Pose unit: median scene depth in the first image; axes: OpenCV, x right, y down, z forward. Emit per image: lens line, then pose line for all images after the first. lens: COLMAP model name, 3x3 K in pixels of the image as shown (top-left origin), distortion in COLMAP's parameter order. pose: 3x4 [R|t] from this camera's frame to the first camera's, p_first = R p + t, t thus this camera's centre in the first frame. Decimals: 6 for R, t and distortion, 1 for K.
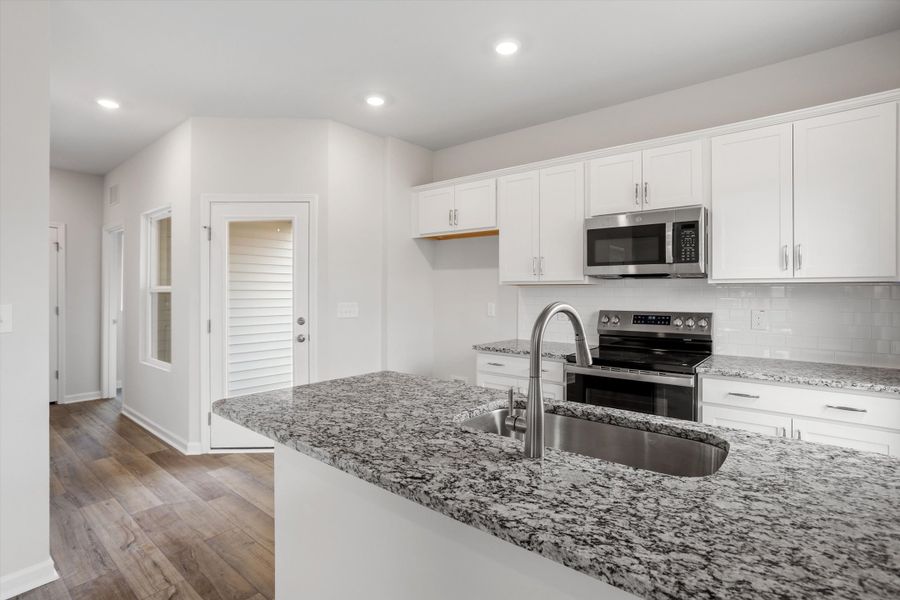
lens RADIAL K [[439.7, 0, 460.2], [0, 439.7, 287.5], [0, 0, 1]] dist [-0.045128, 0.024179]
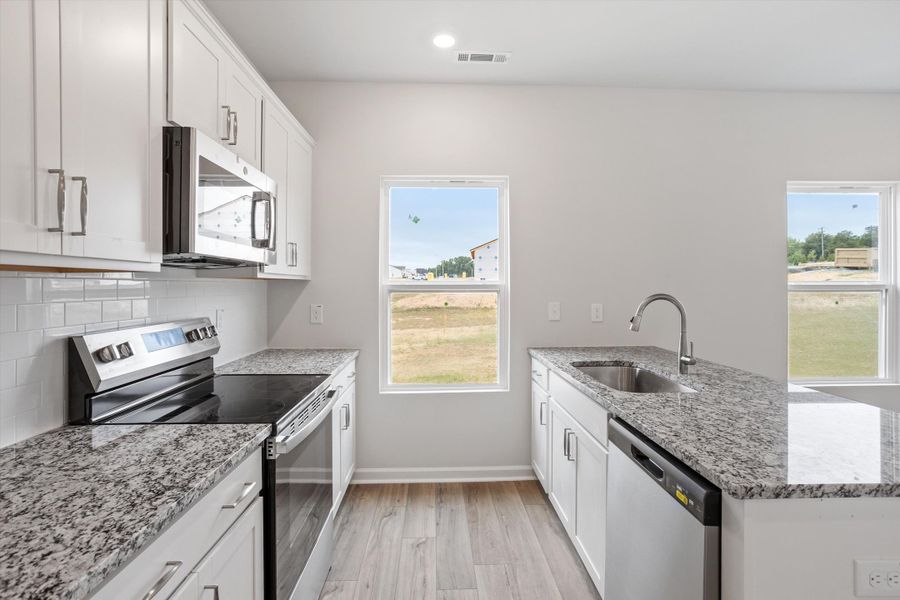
lens RADIAL K [[439.7, 0, 447.7], [0, 439.7, 281.5], [0, 0, 1]] dist [-0.045128, 0.024179]
pose [[-0.645857, 0.007527, 0.763421, -0.237528], [-0.005271, 0.999884, -0.014318, 0.006413], [-0.763440, -0.013271, -0.645742, 1.148827]]
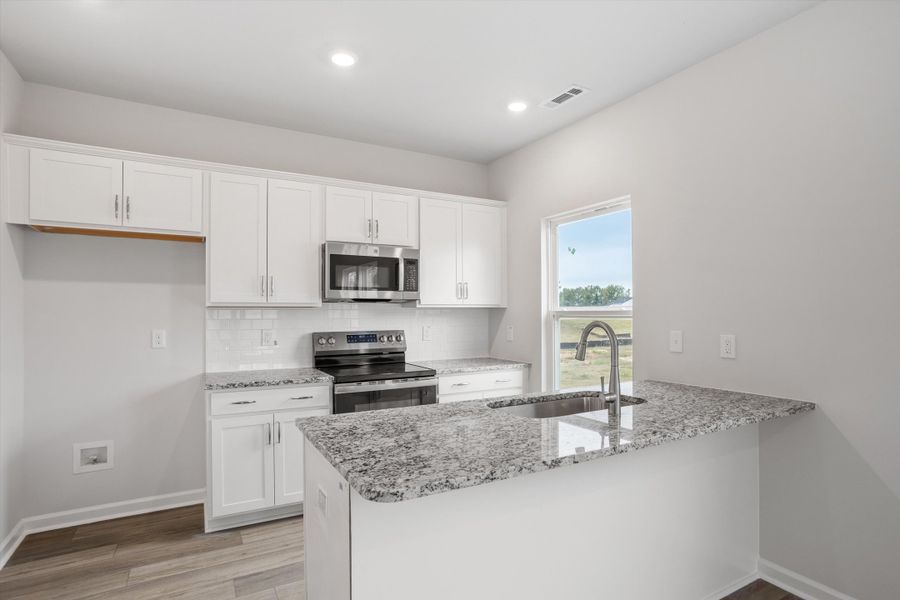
lens RADIAL K [[460.3, 0, 446.7], [0, 460.3, 308.5], [0, 0, 1]] dist [-0.030158, 0.011032]
pose [[0.379082, 0.005797, 0.925345, -0.635872], [-0.003574, 0.999982, -0.004800, 0.000340], [-0.925356, -0.001488, 0.379096, 0.356825]]
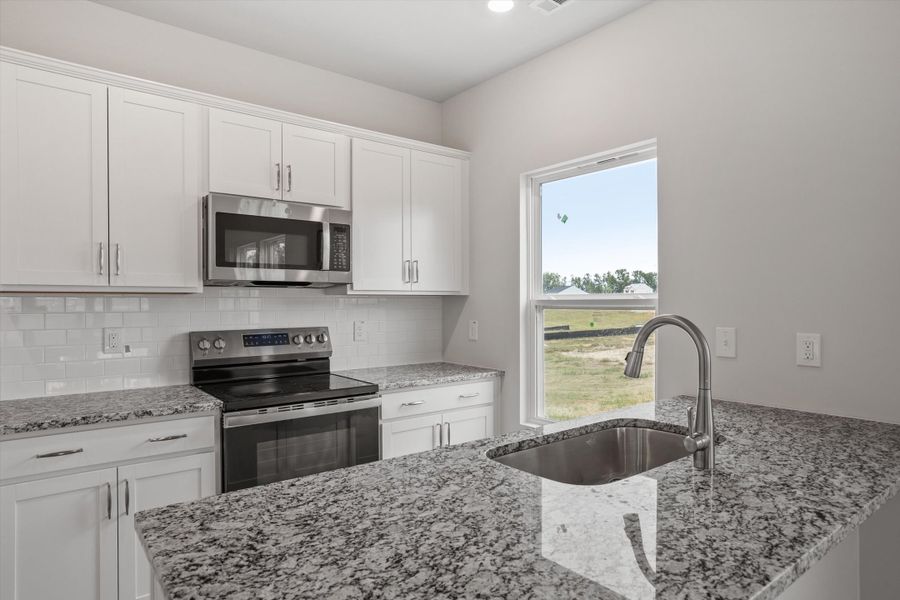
lens RADIAL K [[524.8, 0, 447.7], [0, 524.8, 304.9], [0, 0, 1]] dist [-0.021099, 0.015086]
pose [[0.228148, -0.006166, 0.973607, -0.429956], [-0.005026, 0.999959, 0.007511, 0.003006], [-0.973613, -0.006607, 0.228108, 0.497705]]
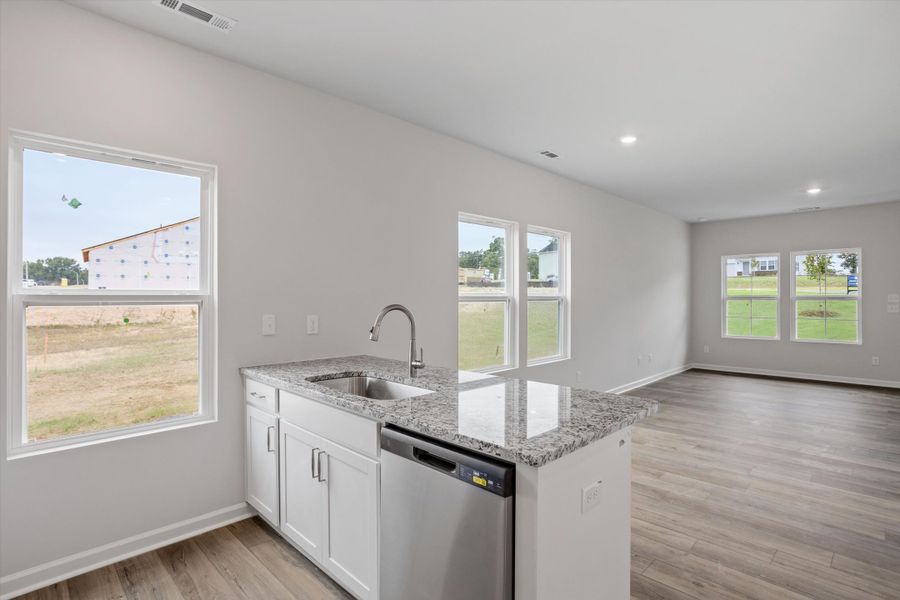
lens RADIAL K [[454.6, 0, 447.8], [0, 454.6, 296.2], [0, 0, 1]] dist [-0.029239, 0.009918]
pose [[-0.992433, -0.001281, 0.122777, -0.102633], [-0.002434, 0.999954, -0.009241, 0.006886], [-0.122760, -0.009470, -0.992391, 1.204445]]
